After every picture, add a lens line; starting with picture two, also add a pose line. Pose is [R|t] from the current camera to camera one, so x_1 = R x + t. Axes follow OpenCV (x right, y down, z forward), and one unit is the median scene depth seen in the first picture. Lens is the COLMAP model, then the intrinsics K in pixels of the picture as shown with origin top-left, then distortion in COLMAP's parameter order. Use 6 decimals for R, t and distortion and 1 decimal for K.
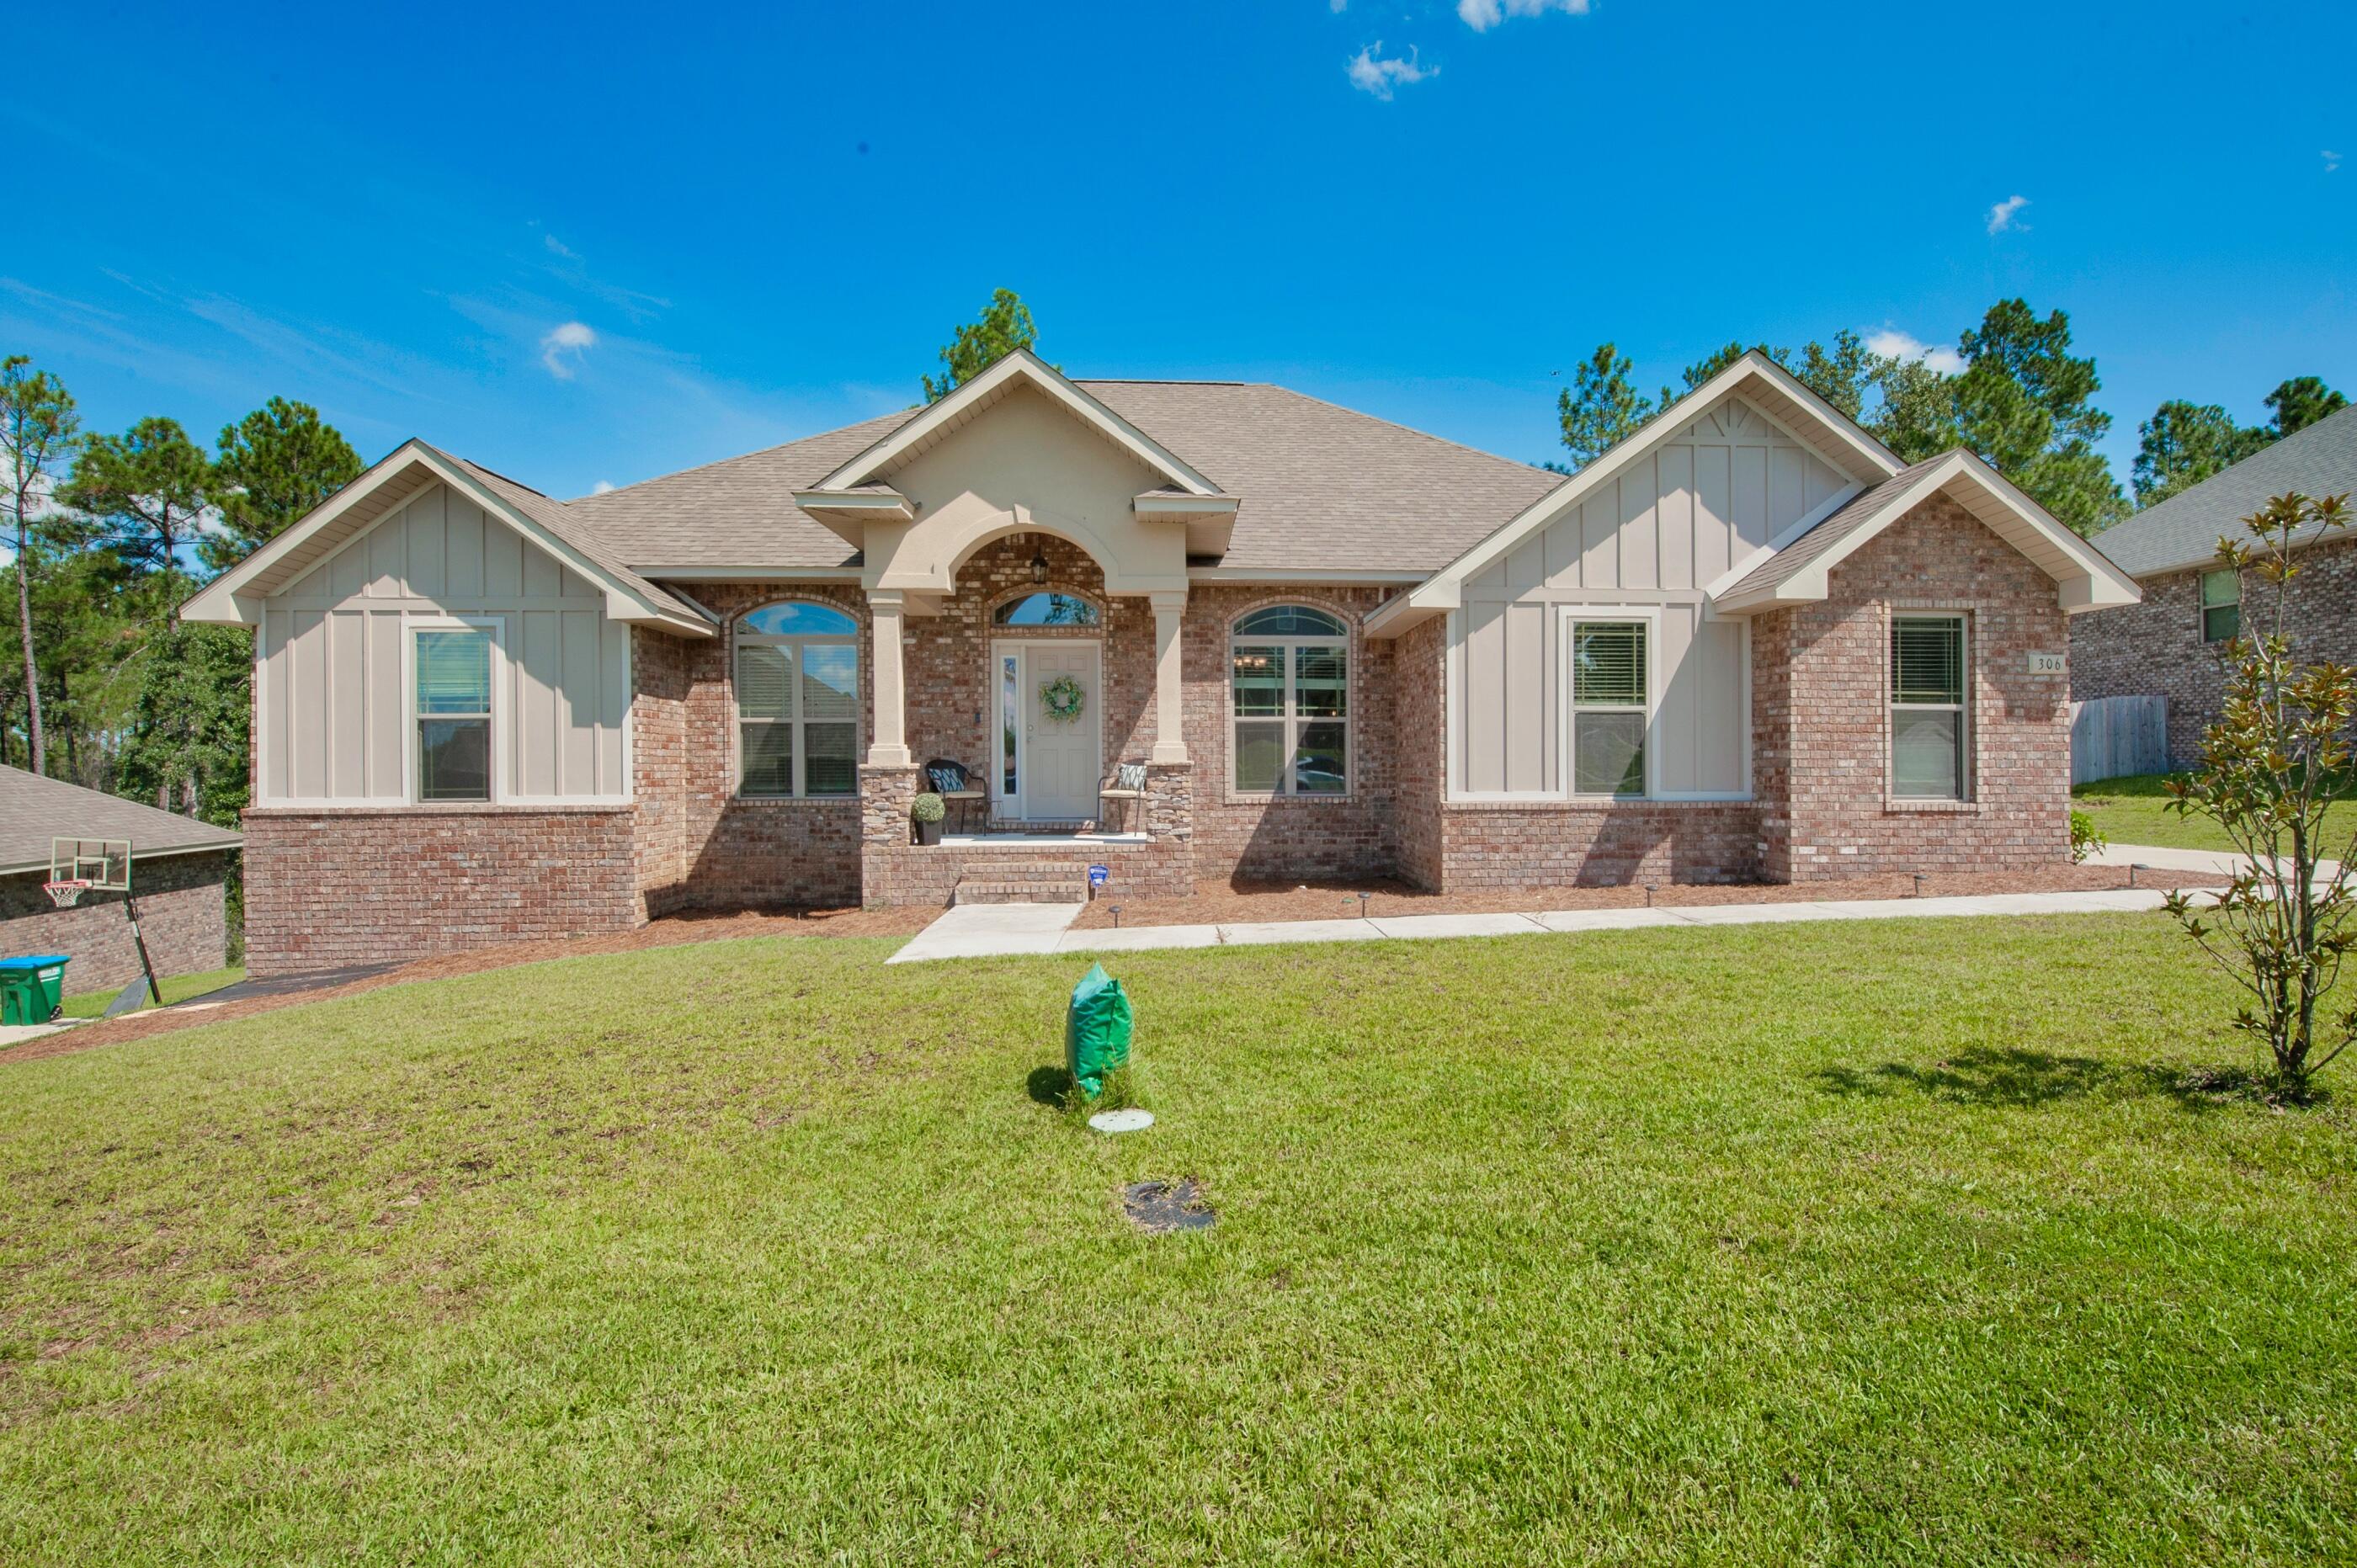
lens RADIAL K [[1069.0, 0, 1255.1], [0, 1069.0, 784.6], [0, 0, 1]] dist [-0.024943, 0.000143]
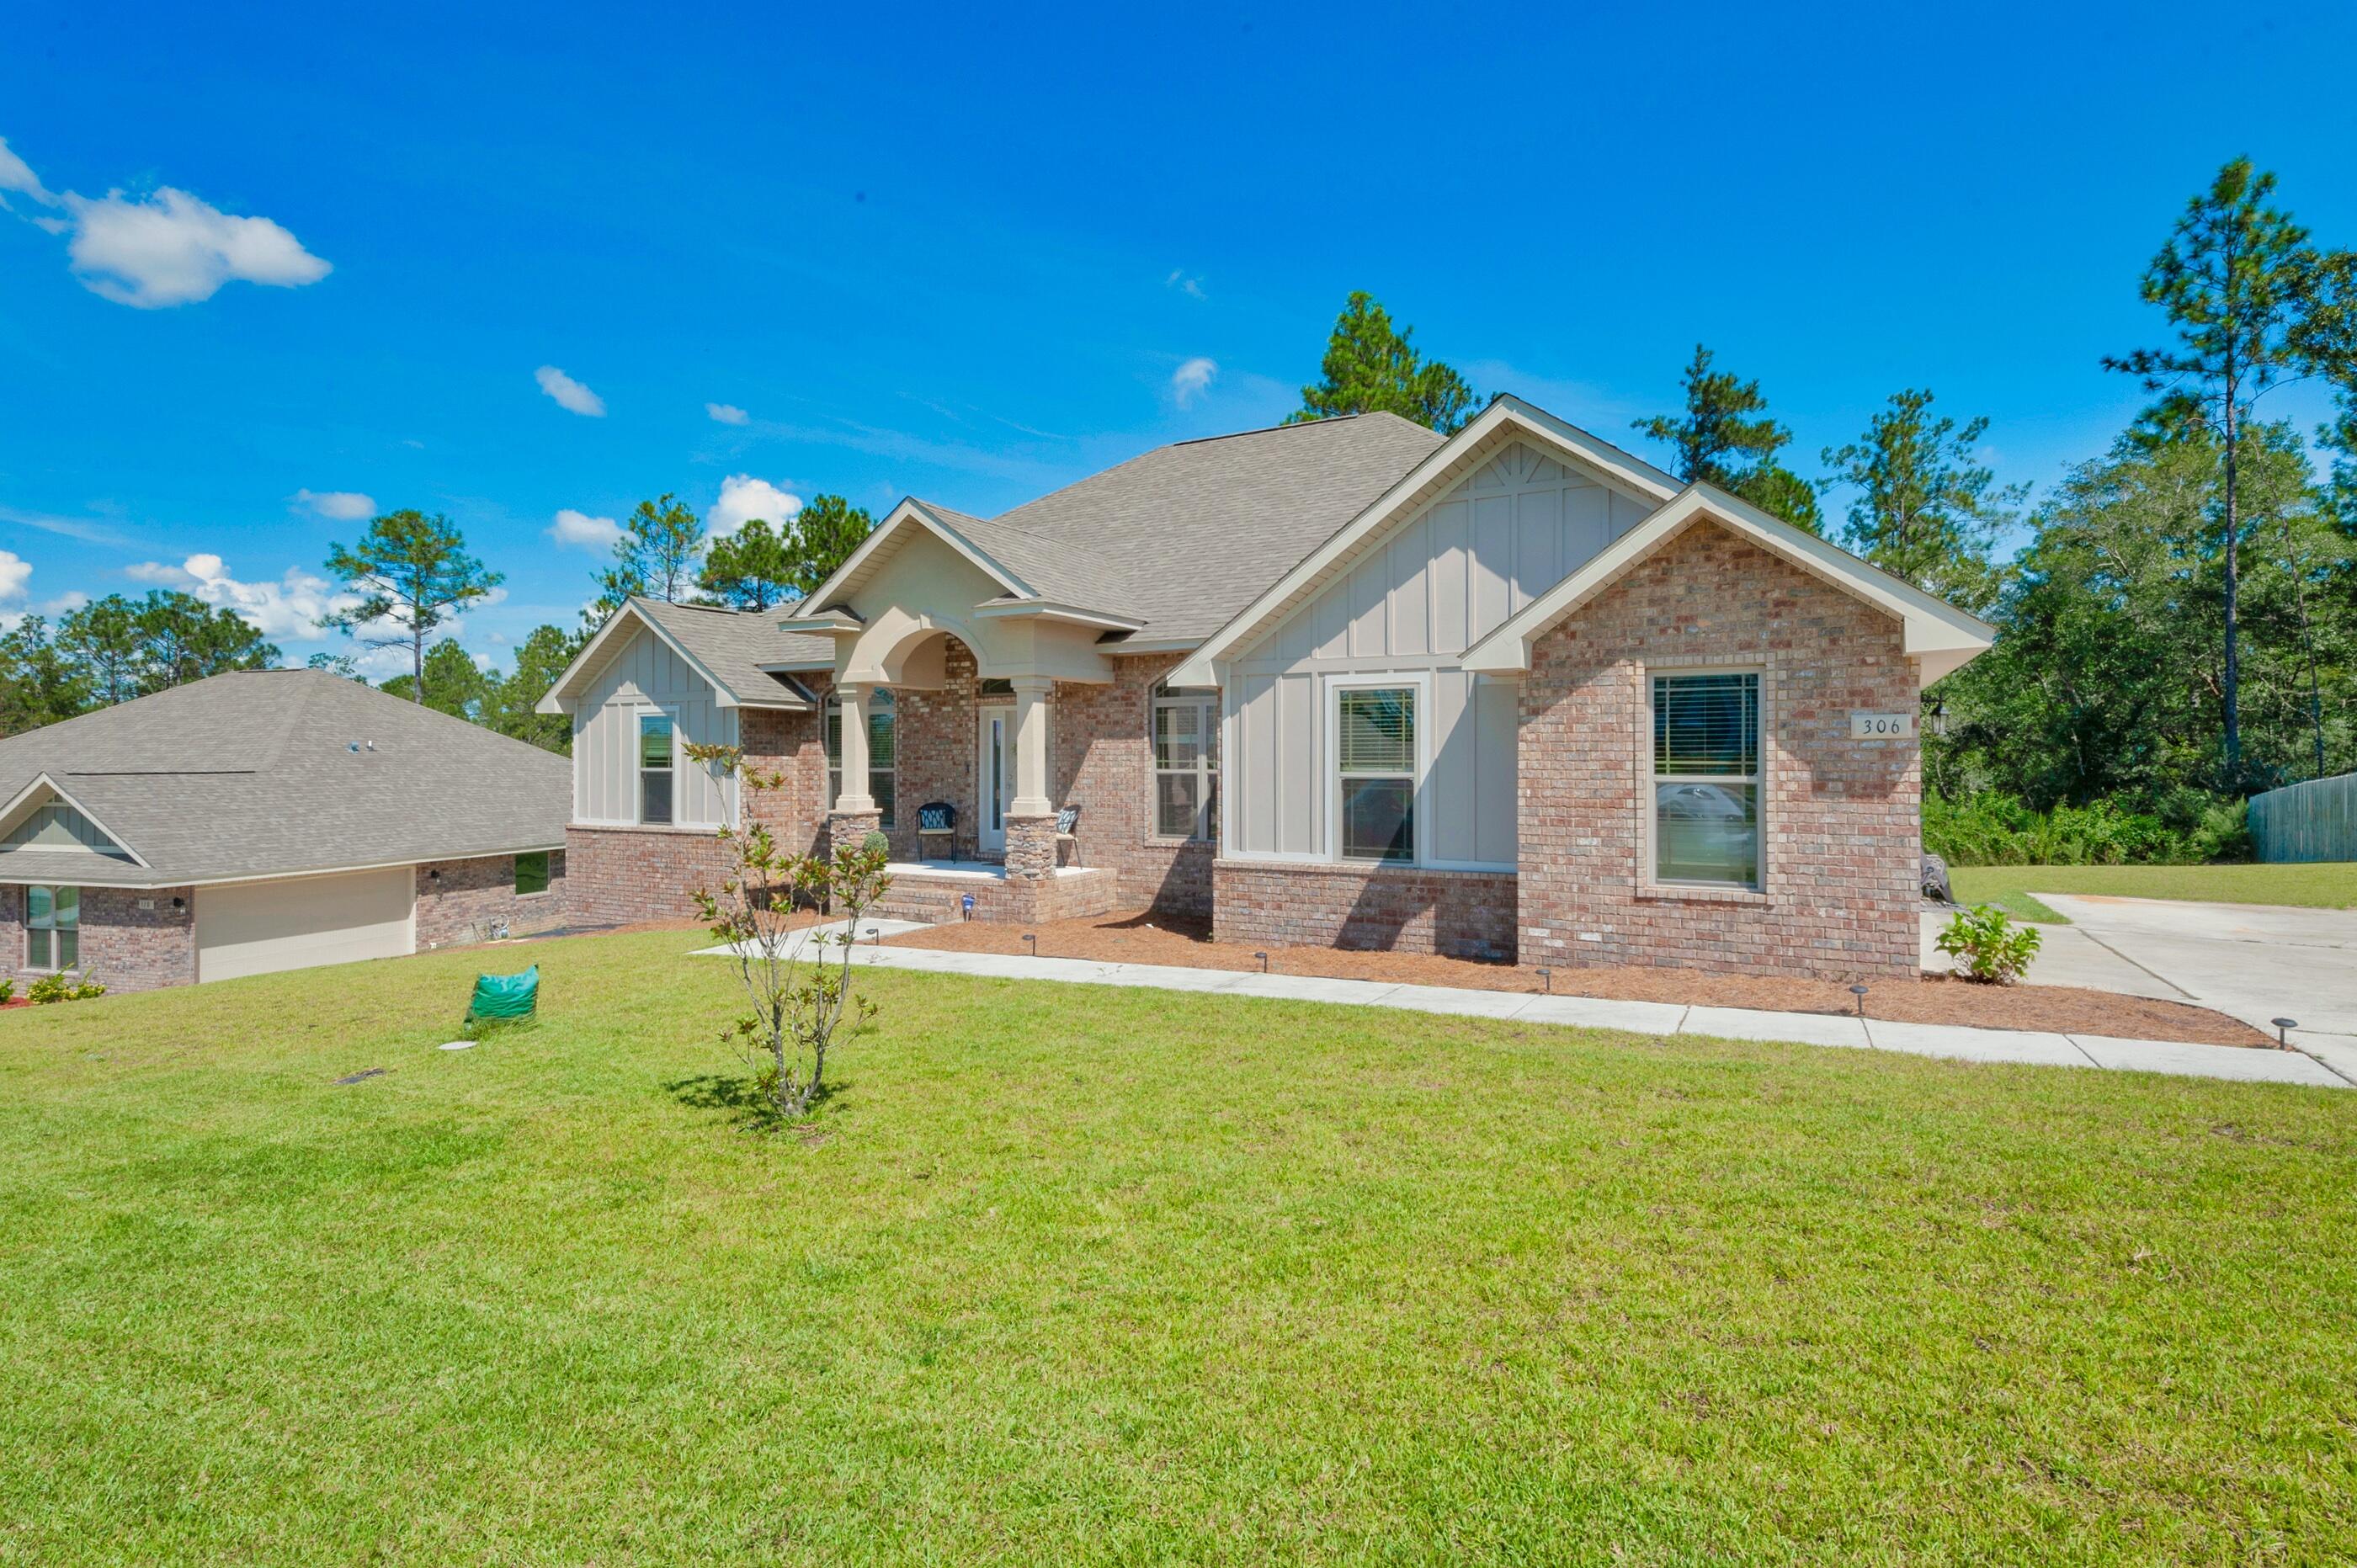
lens RADIAL K [[1144.3, 0, 1144.7], [0, 1144.3, 785.4], [0, 0, 1]] dist [-0.000585, -0.000530]
pose [[0.840510, 0.018523, -0.541479, 0.736794], [-0.015014, 0.999828, 0.010898, -0.069607], [0.541588, -0.001030, 0.840643, -0.029415]]
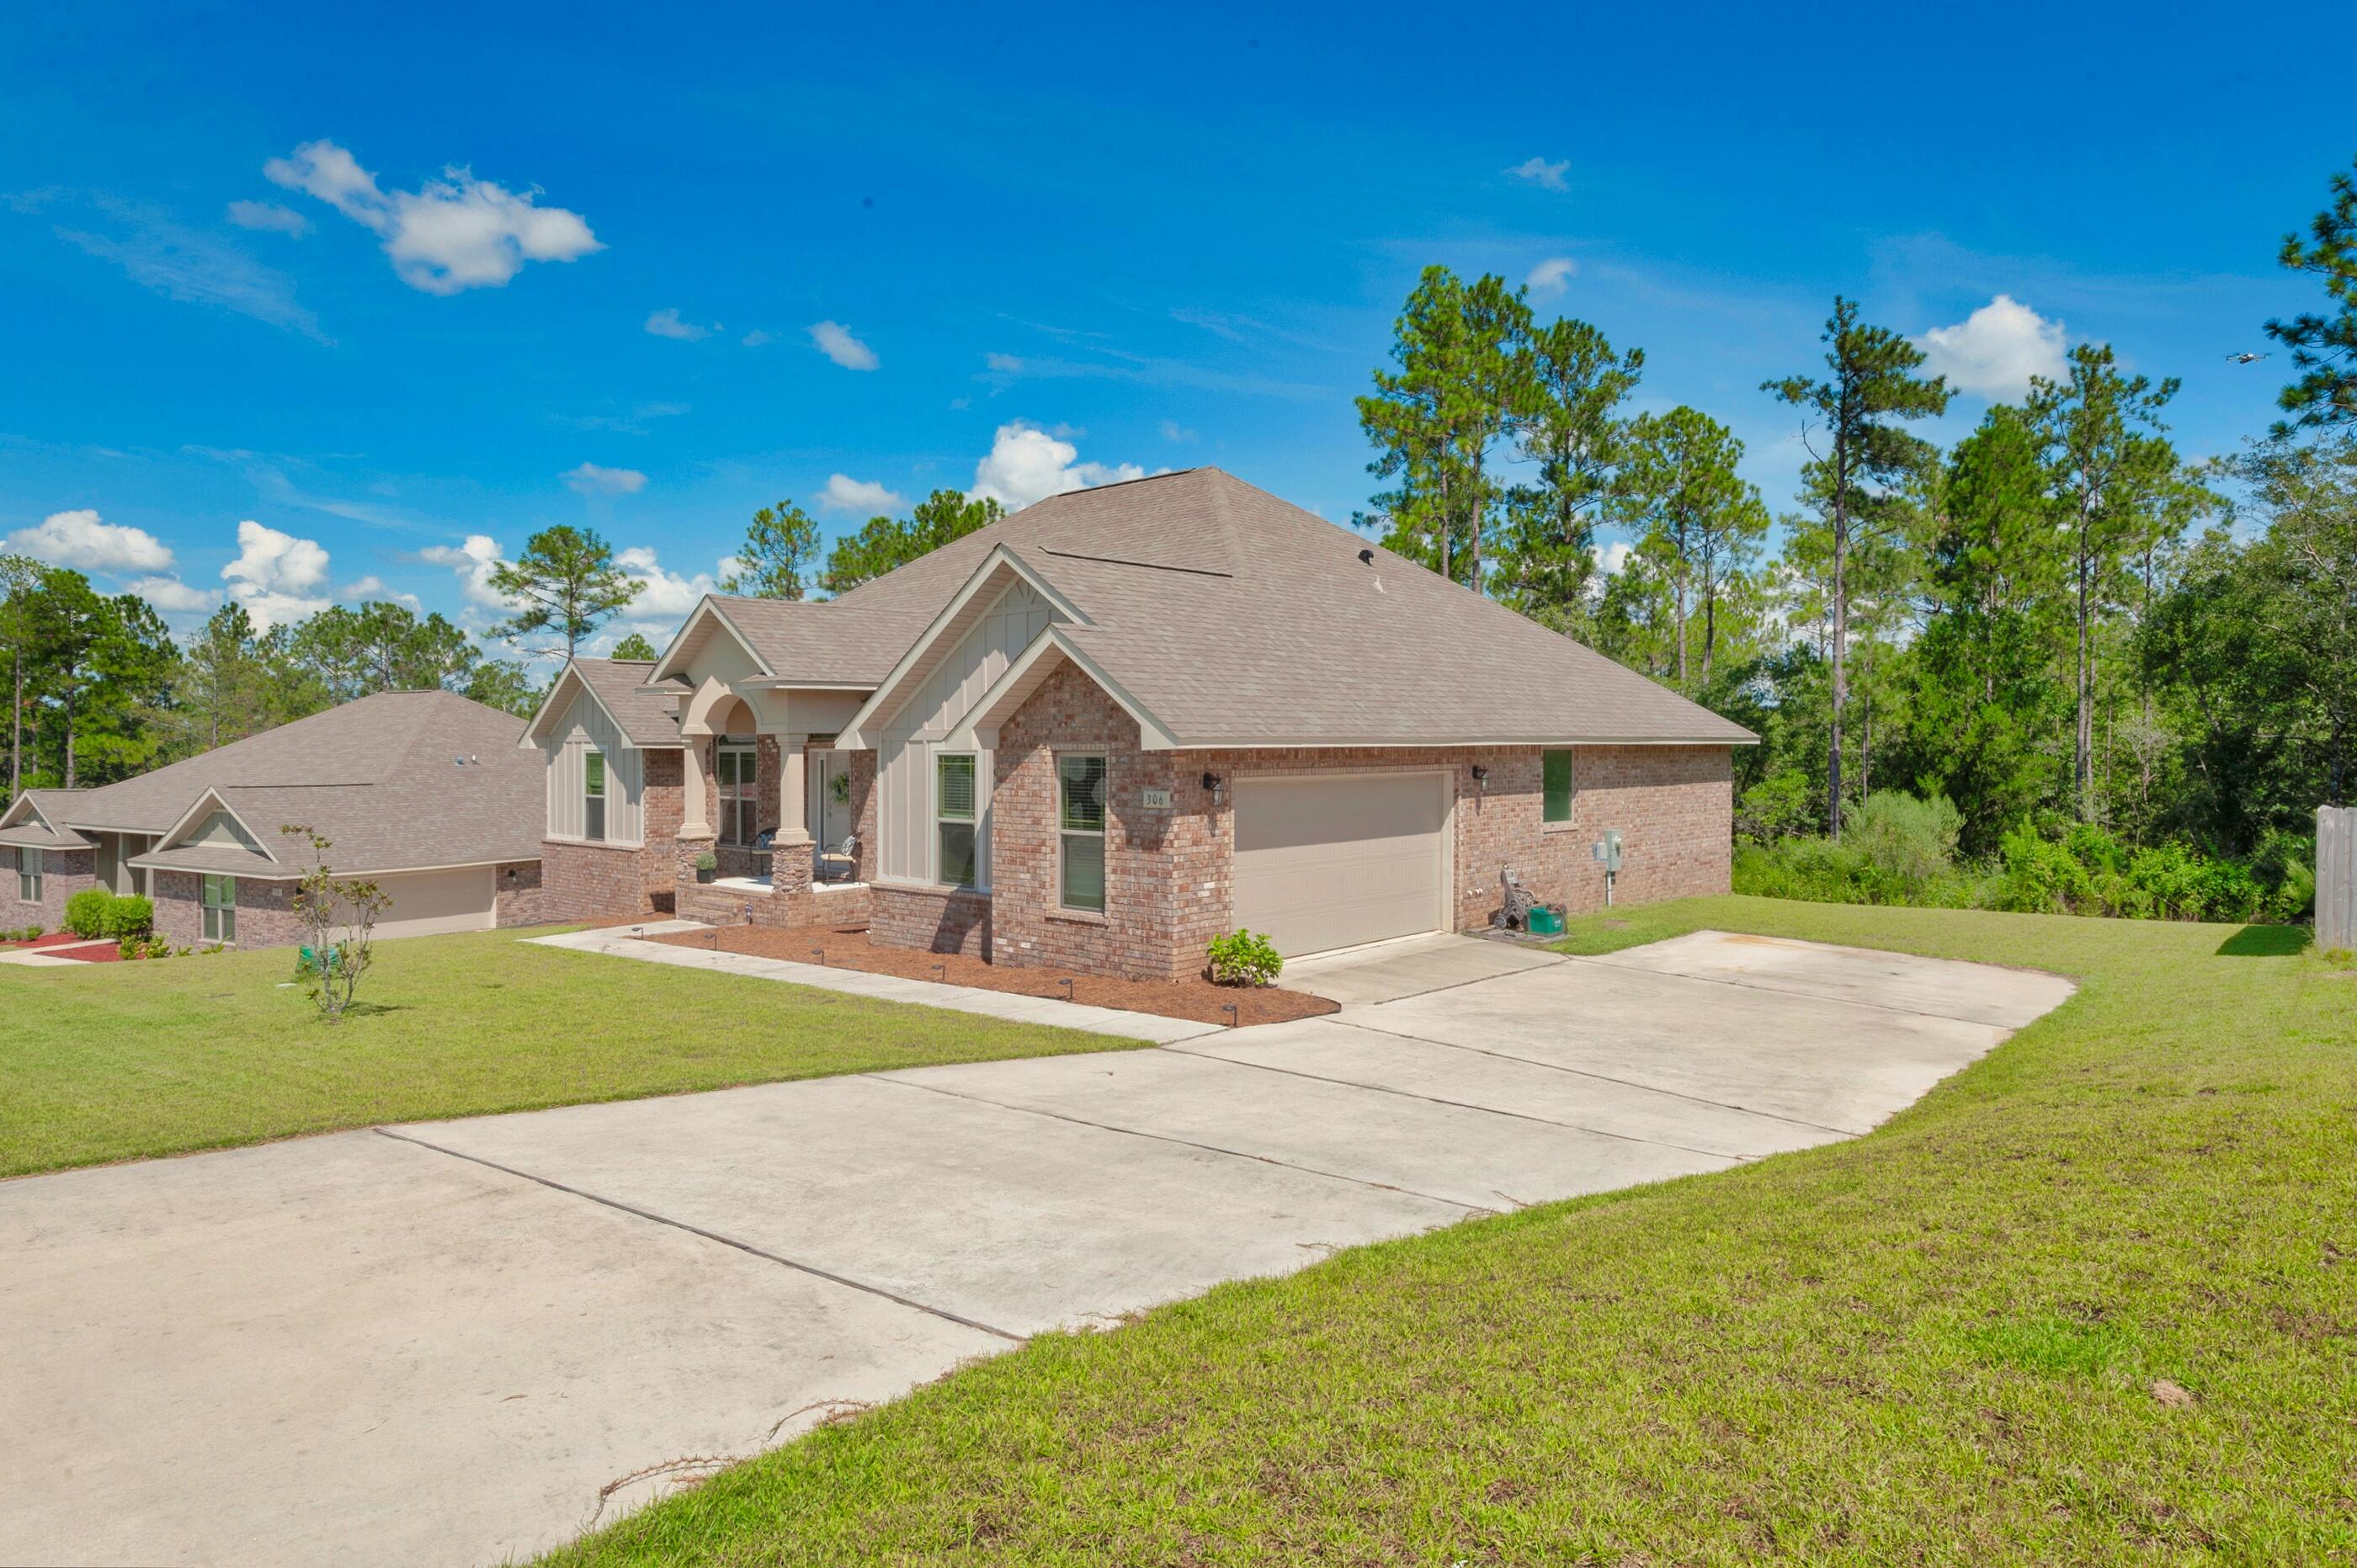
lens RADIAL K [[1458.0, 0, 1176.4], [0, 1458.0, 759.4], [0, 0, 1]] dist [-0.004317, -0.000678]
pose [[0.681801, 0.017718, -0.731323, 1.850500], [-0.025224, 0.999682, 0.000703, -0.155158], [0.731102, 0.017967, 0.682031, -0.038953]]
